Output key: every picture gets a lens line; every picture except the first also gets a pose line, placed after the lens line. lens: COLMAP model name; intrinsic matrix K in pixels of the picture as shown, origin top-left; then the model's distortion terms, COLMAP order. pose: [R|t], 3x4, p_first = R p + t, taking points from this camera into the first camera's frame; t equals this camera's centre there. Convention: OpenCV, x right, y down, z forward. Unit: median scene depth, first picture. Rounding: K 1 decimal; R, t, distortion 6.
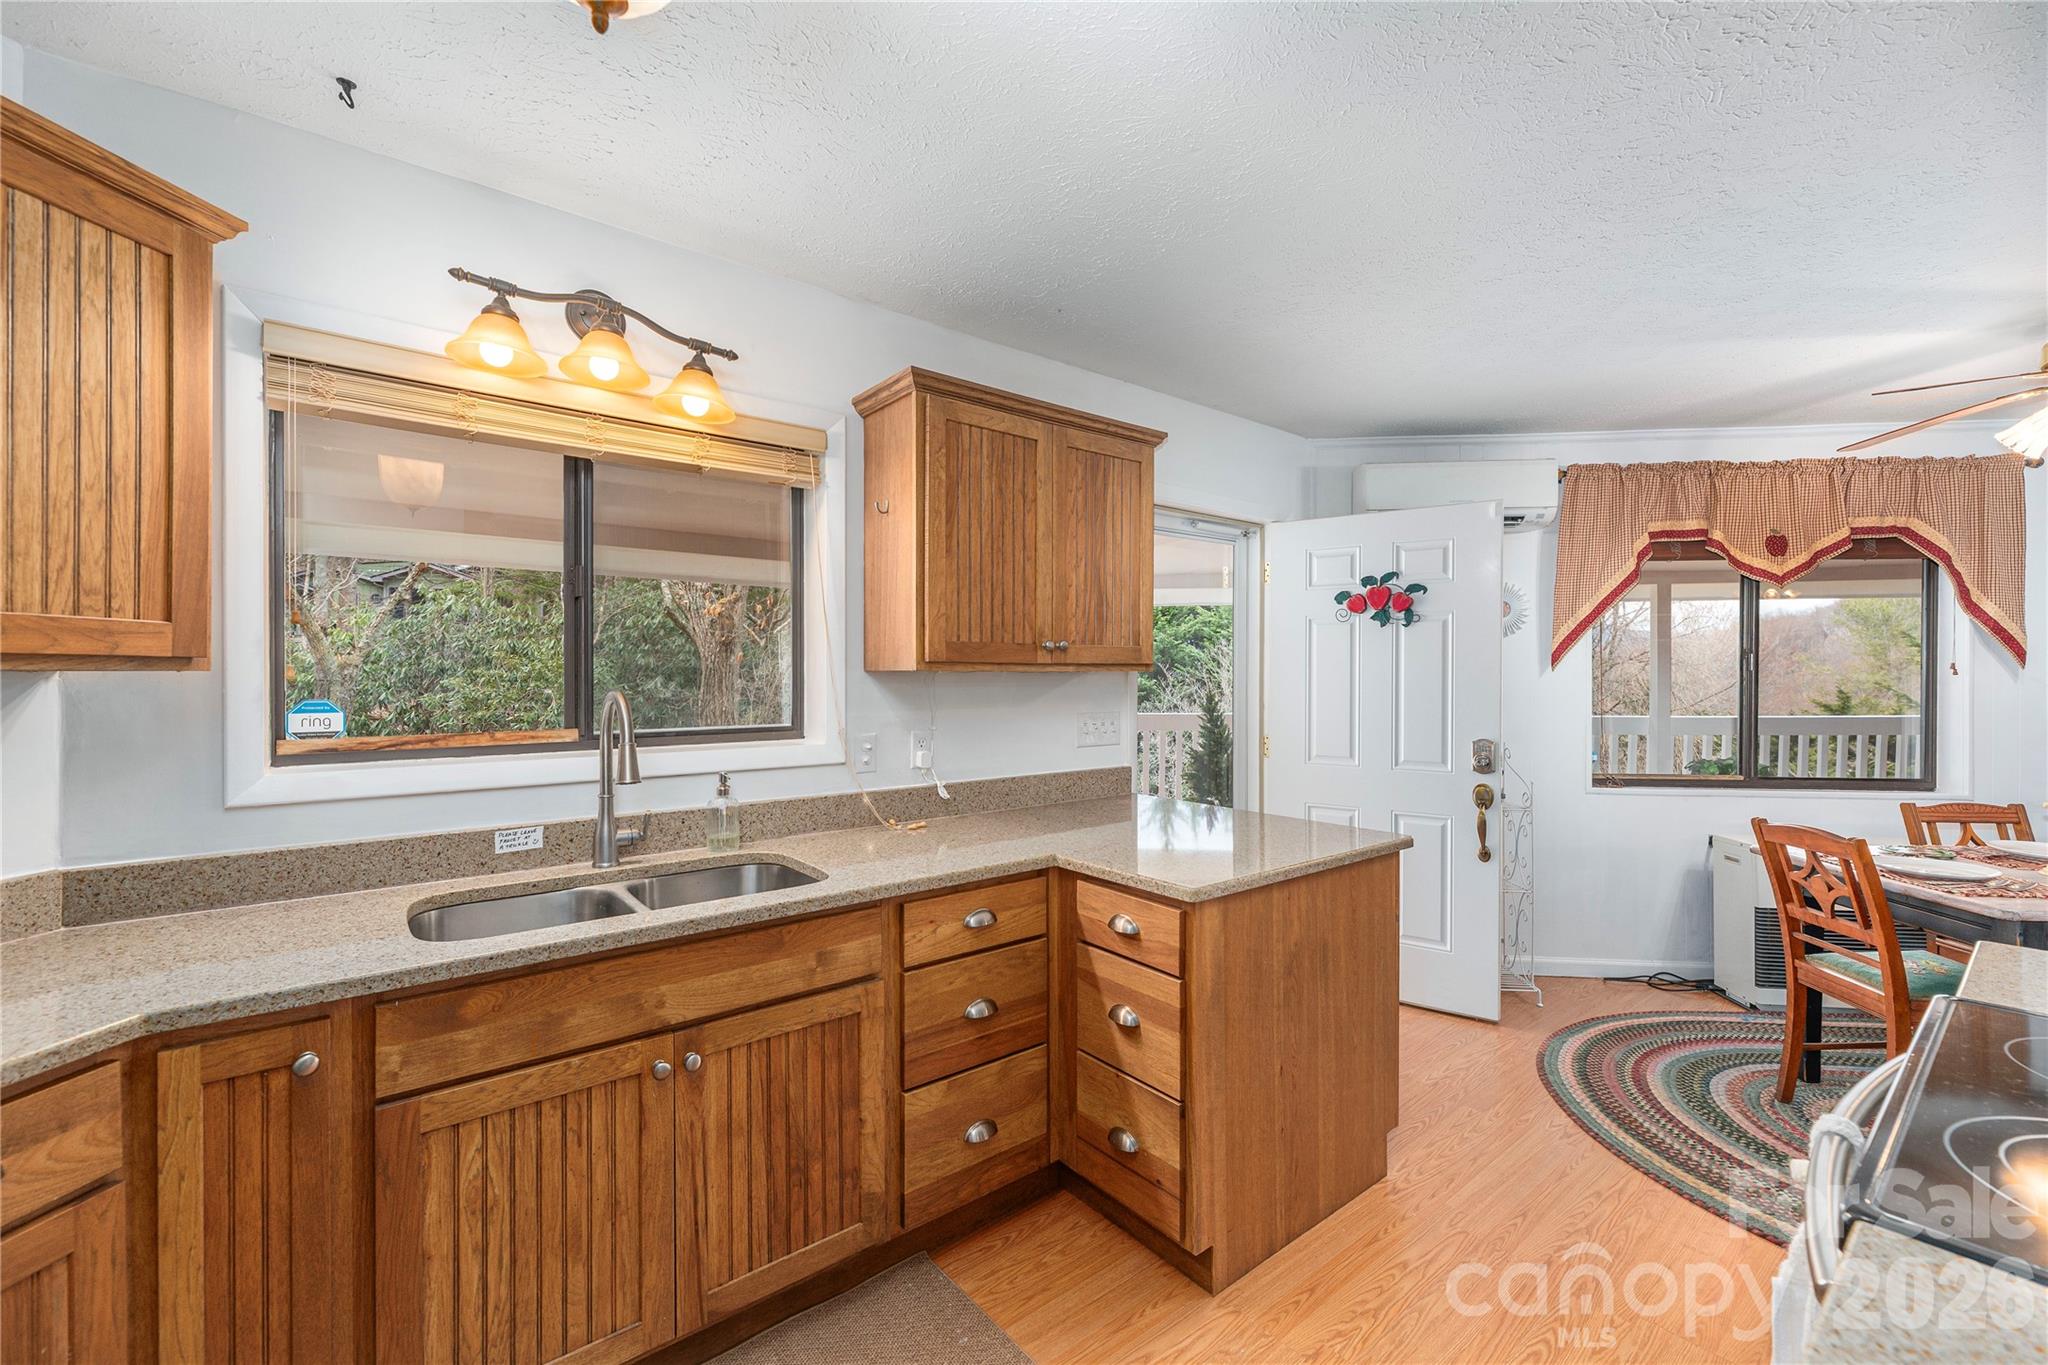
lens RADIAL K [[832.4, 0, 1030.9], [0, 832.4, 679.2], [0, 0, 1]] dist [0.001374, 0.000120]
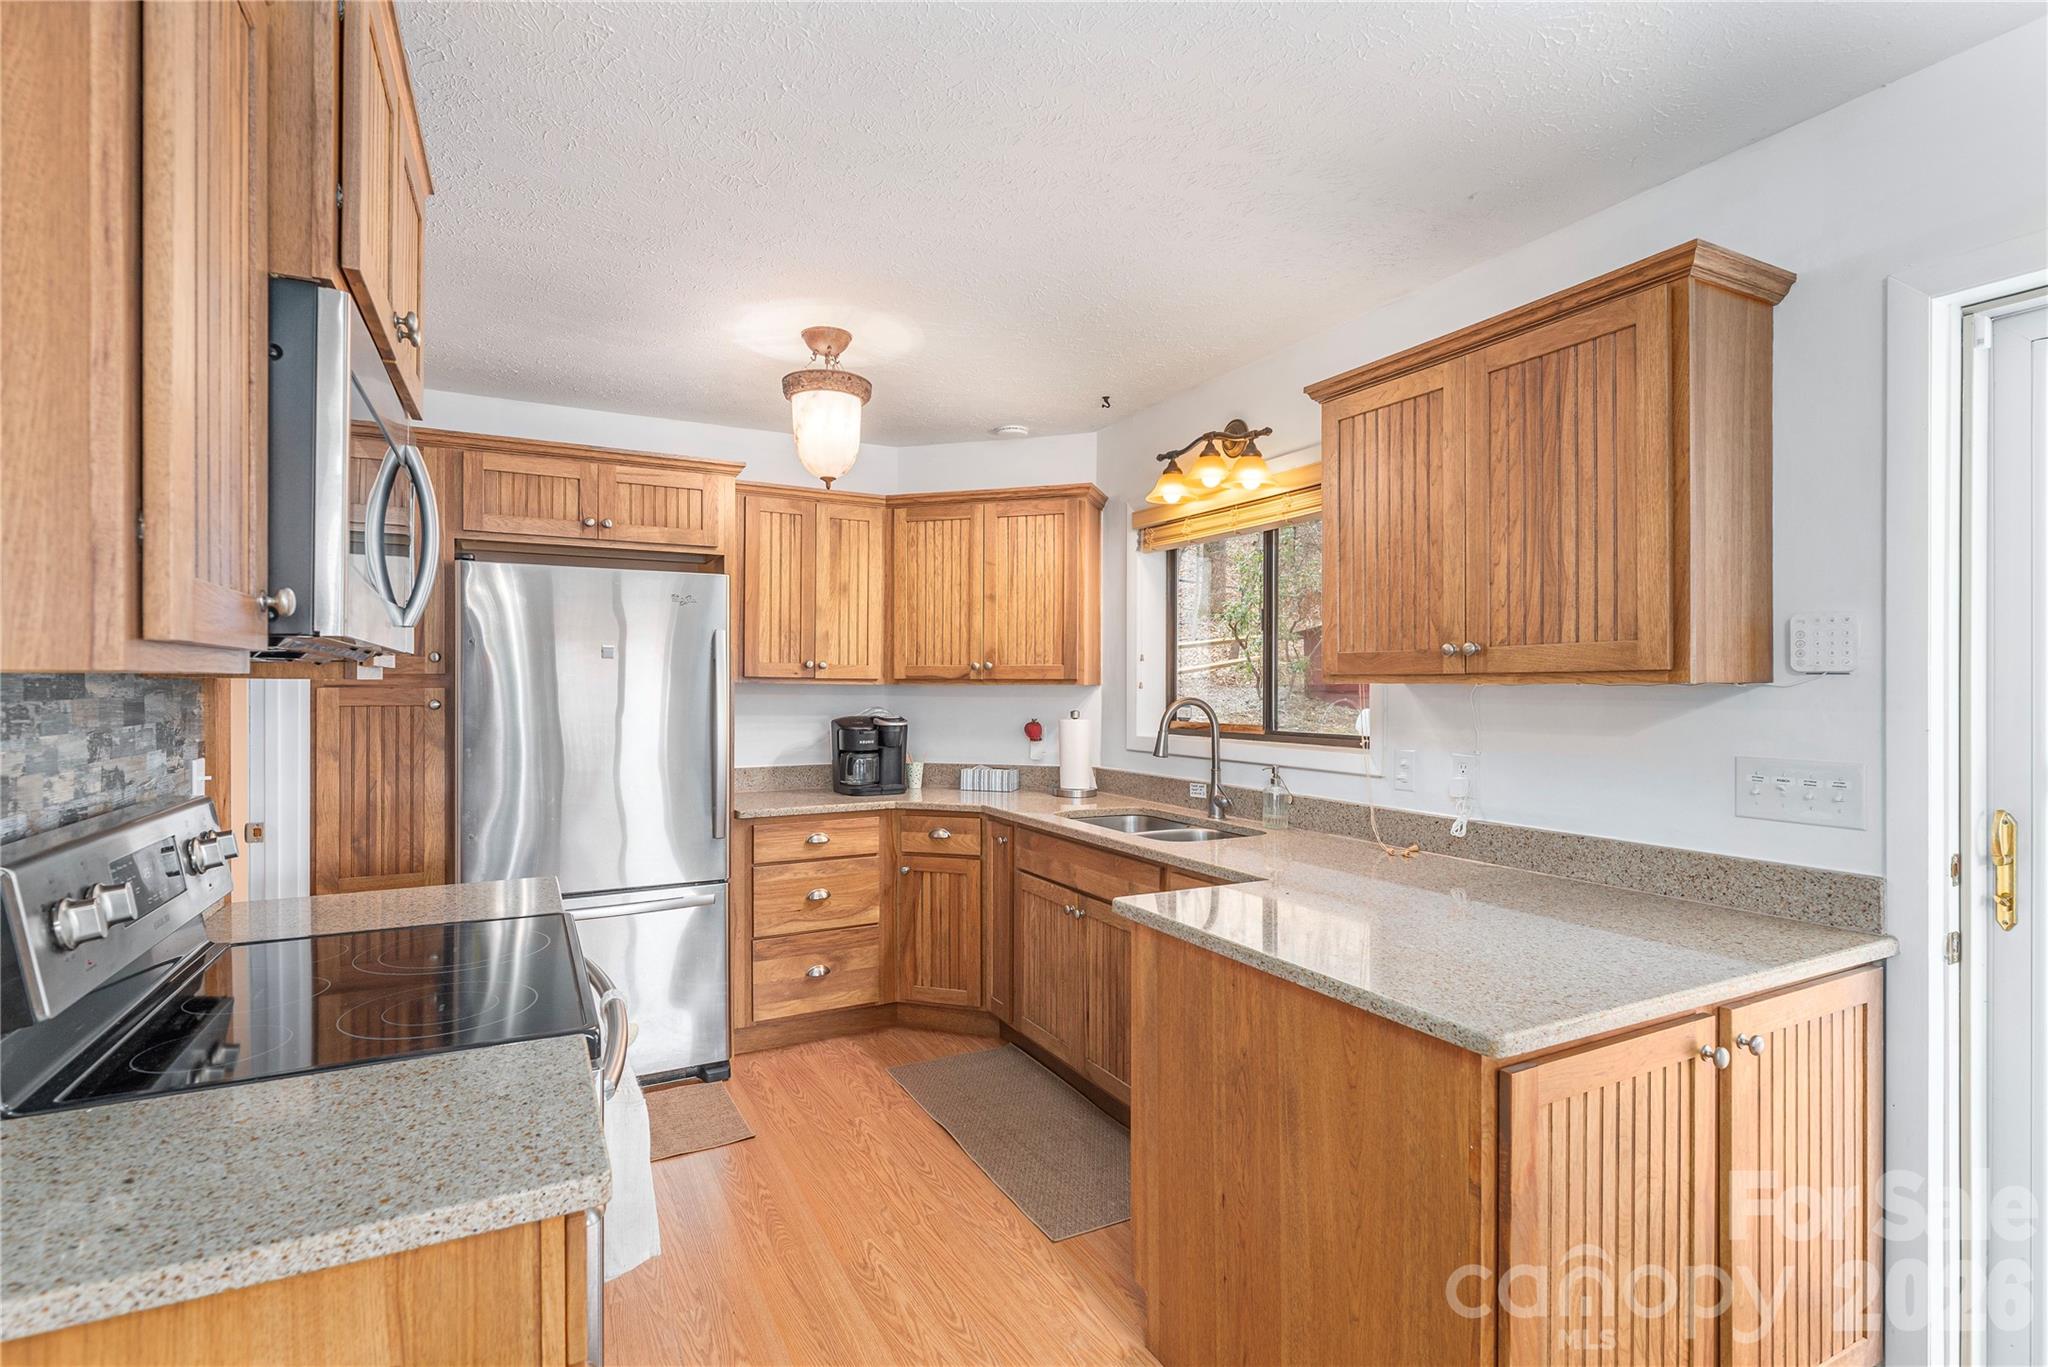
lens RADIAL K [[973.4, 0, 1016.8], [0, 973.4, 683.7], [0, 0, 1]] dist [0.002026, 0.000434]
pose [[-0.196198, 0.000247, -0.980564, 1.219748], [-0.005064, 0.999986, 0.001265, -0.011046], [0.980551, 0.005214, -0.196195, 0.980303]]
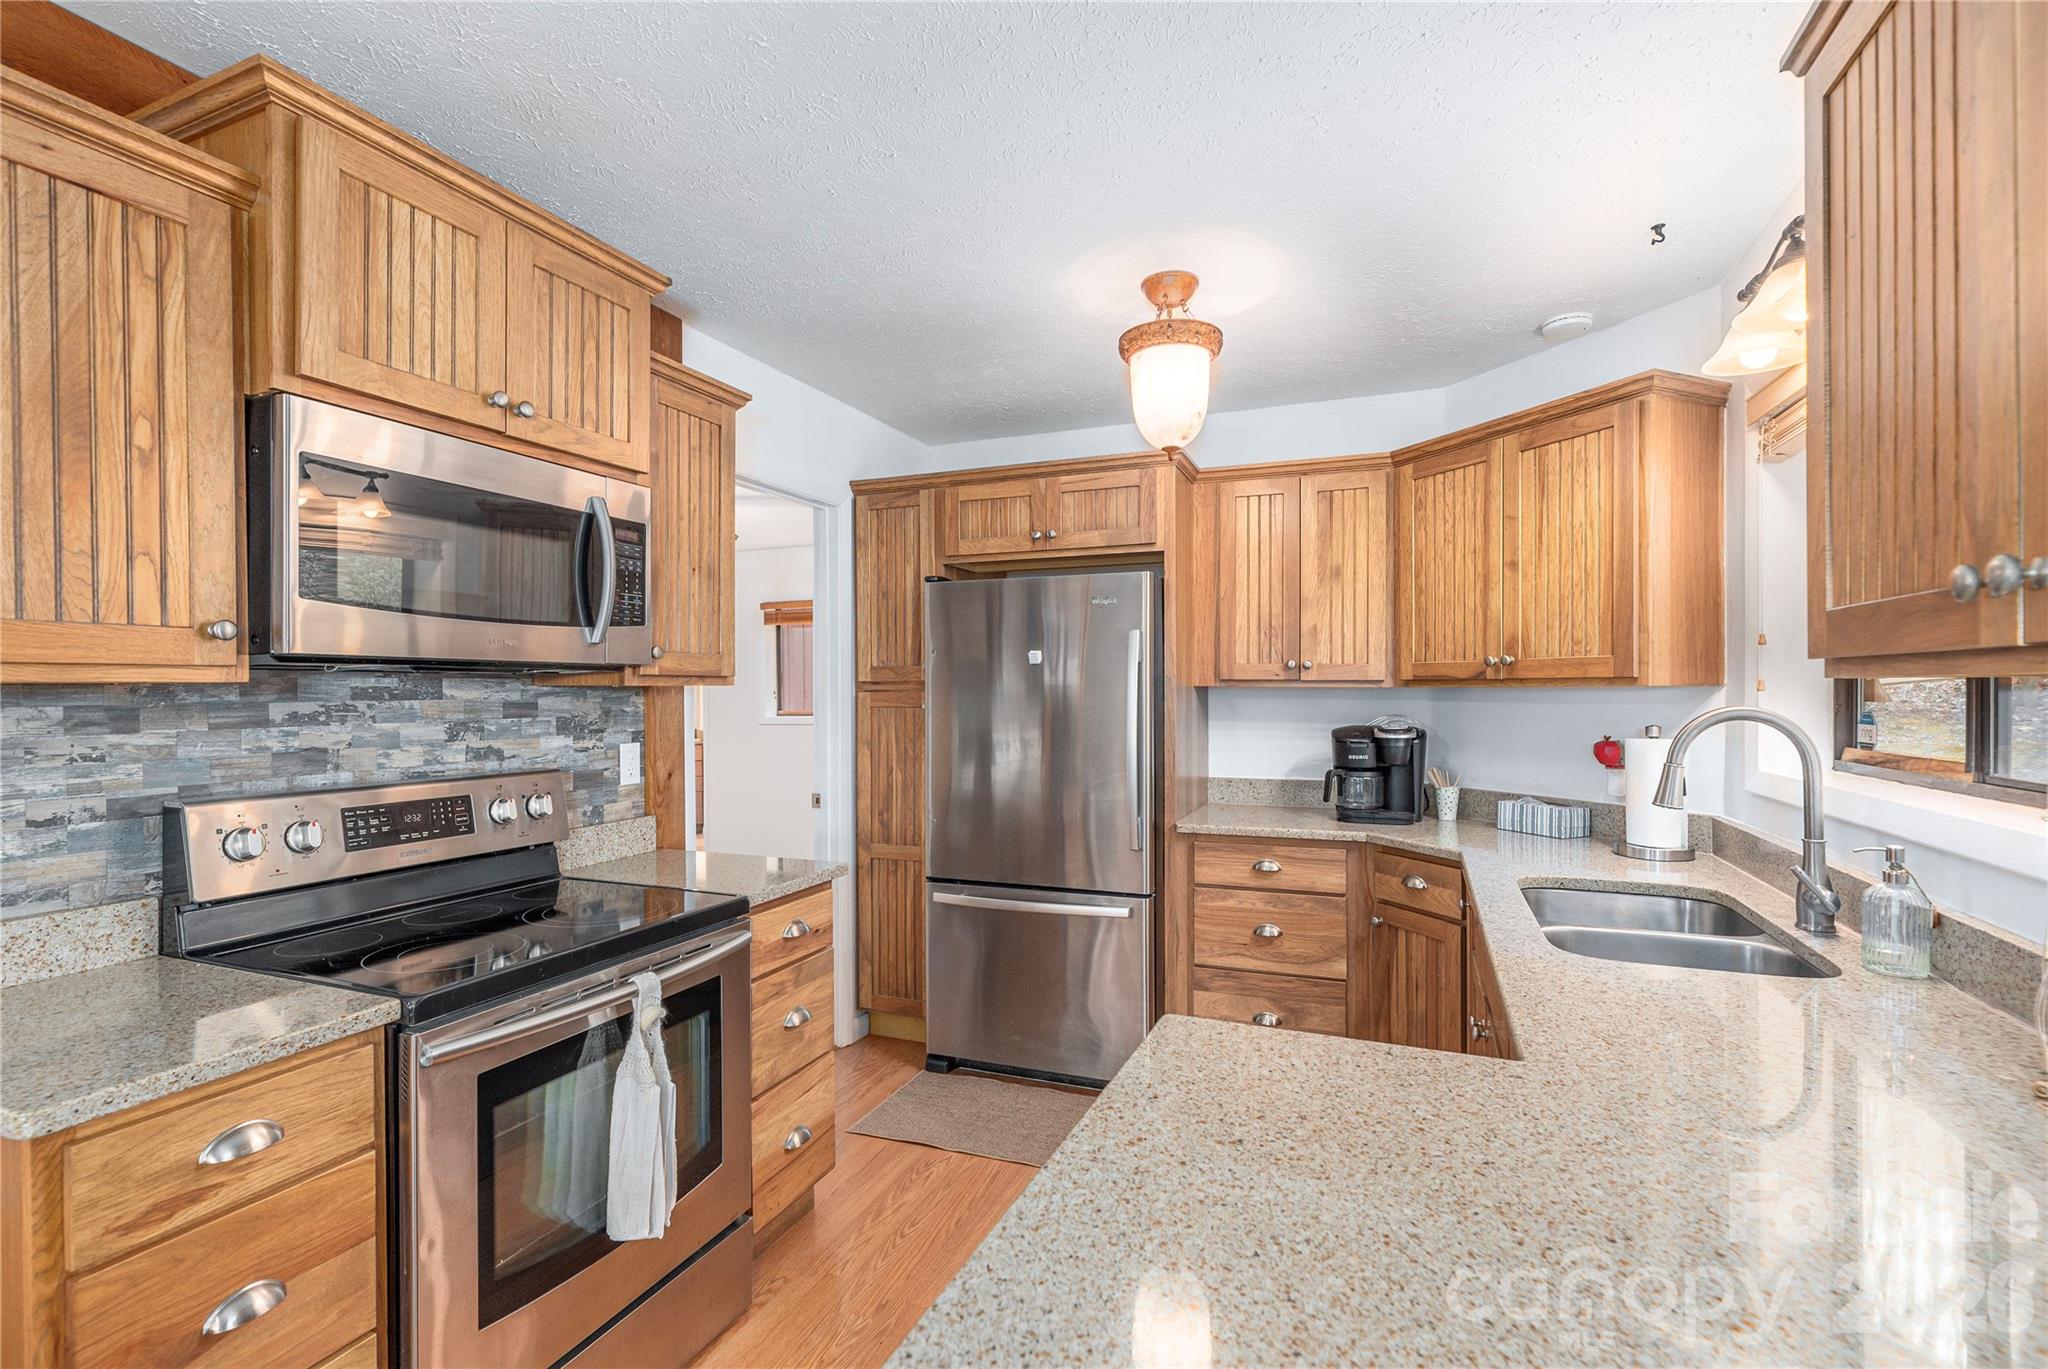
lens RADIAL K [[938.9, 0, 1013.1], [0, 938.9, 693.9], [0, 0, 1]] dist [-0.000435, 0.000267]
pose [[-0.878771, 0.006548, -0.477198, 0.581082], [0.003159, 0.999964, 0.007903, -0.008386], [0.477232, 0.005438, -0.878760, 1.402375]]
